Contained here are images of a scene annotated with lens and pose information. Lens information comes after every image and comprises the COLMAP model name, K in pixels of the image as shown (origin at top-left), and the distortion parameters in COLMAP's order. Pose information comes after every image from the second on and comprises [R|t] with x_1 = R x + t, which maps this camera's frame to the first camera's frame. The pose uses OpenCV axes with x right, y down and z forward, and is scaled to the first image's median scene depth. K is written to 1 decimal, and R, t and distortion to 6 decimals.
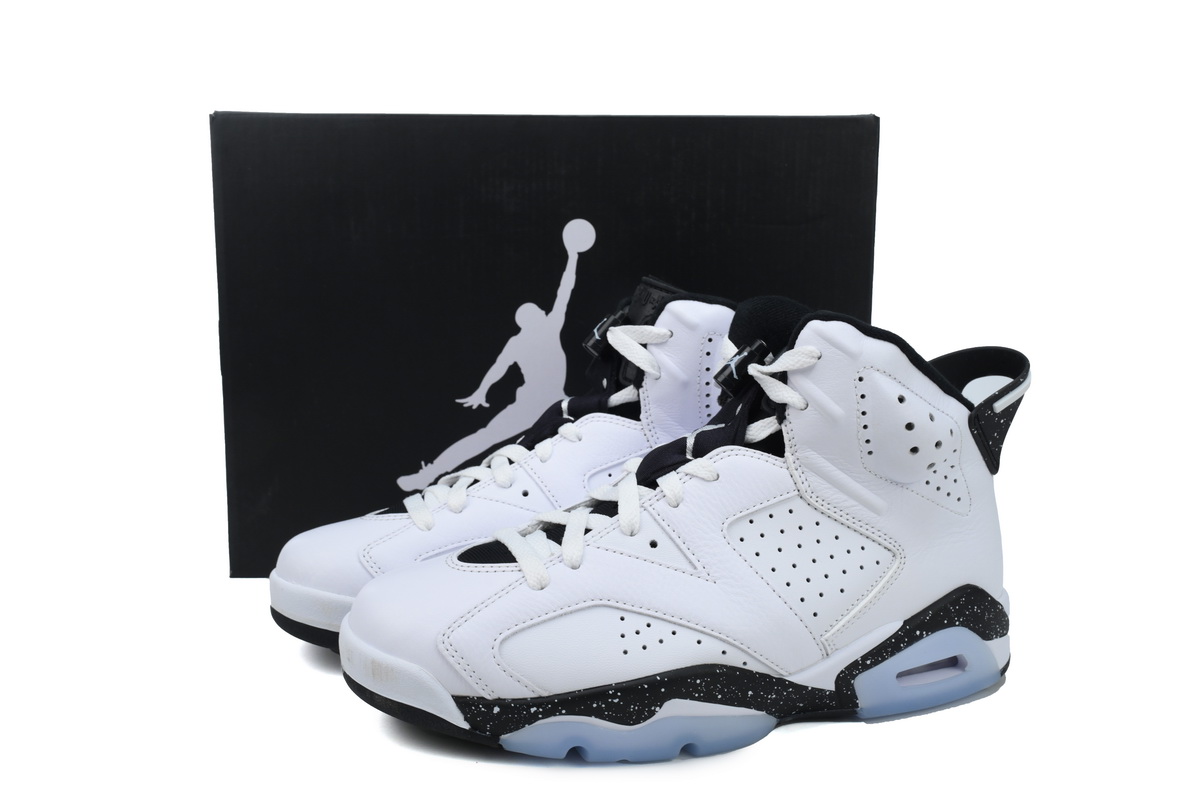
lens RADIAL K [[1077.9, 0, 603.1], [0, 1077.9, 400.8], [0, 0, 1]] dist [0.010300, 0.012189]
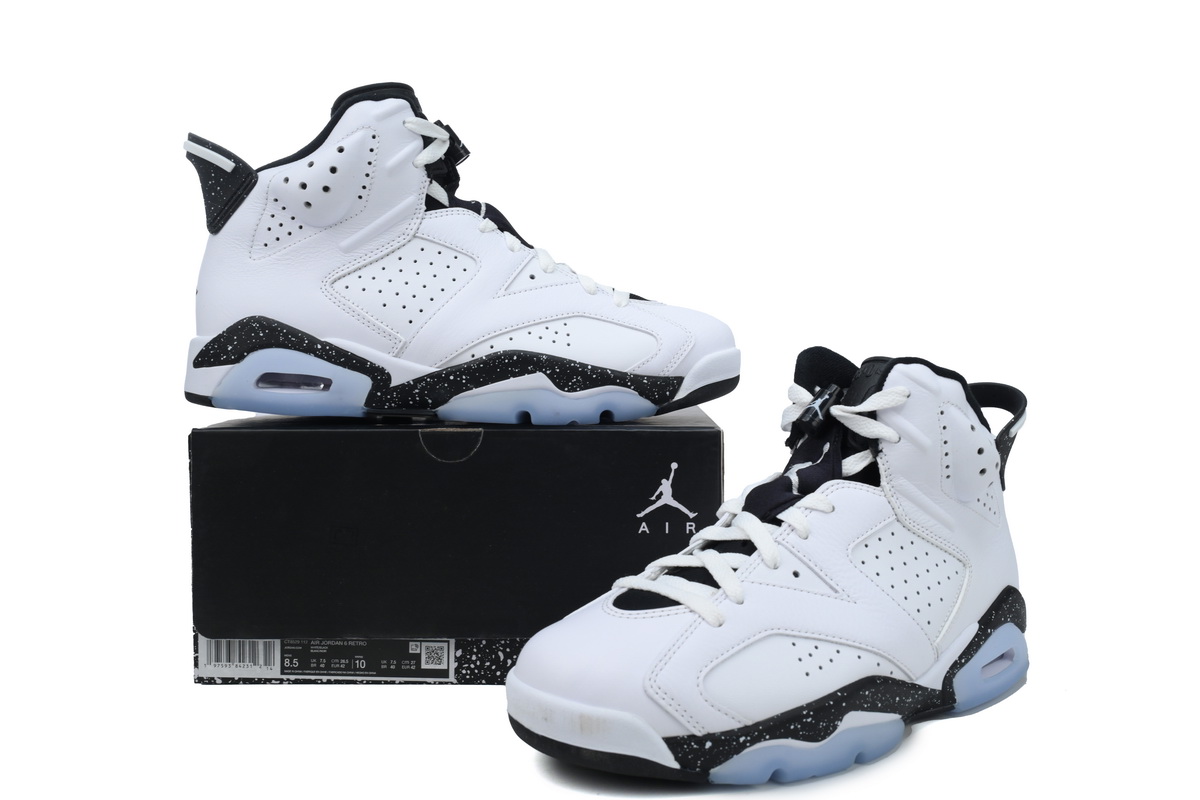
lens RADIAL K [[1077.9, 0, 597.3], [0, 1077.9, 395.1], [0, 0, 1]] dist [0.010300, 0.012189]
pose [[0.952287, -0.049397, 0.301179, -0.456178], [0.068792, 0.996162, -0.054127, -0.001847], [-0.297349, 0.072263, 0.952030, 0.009952]]
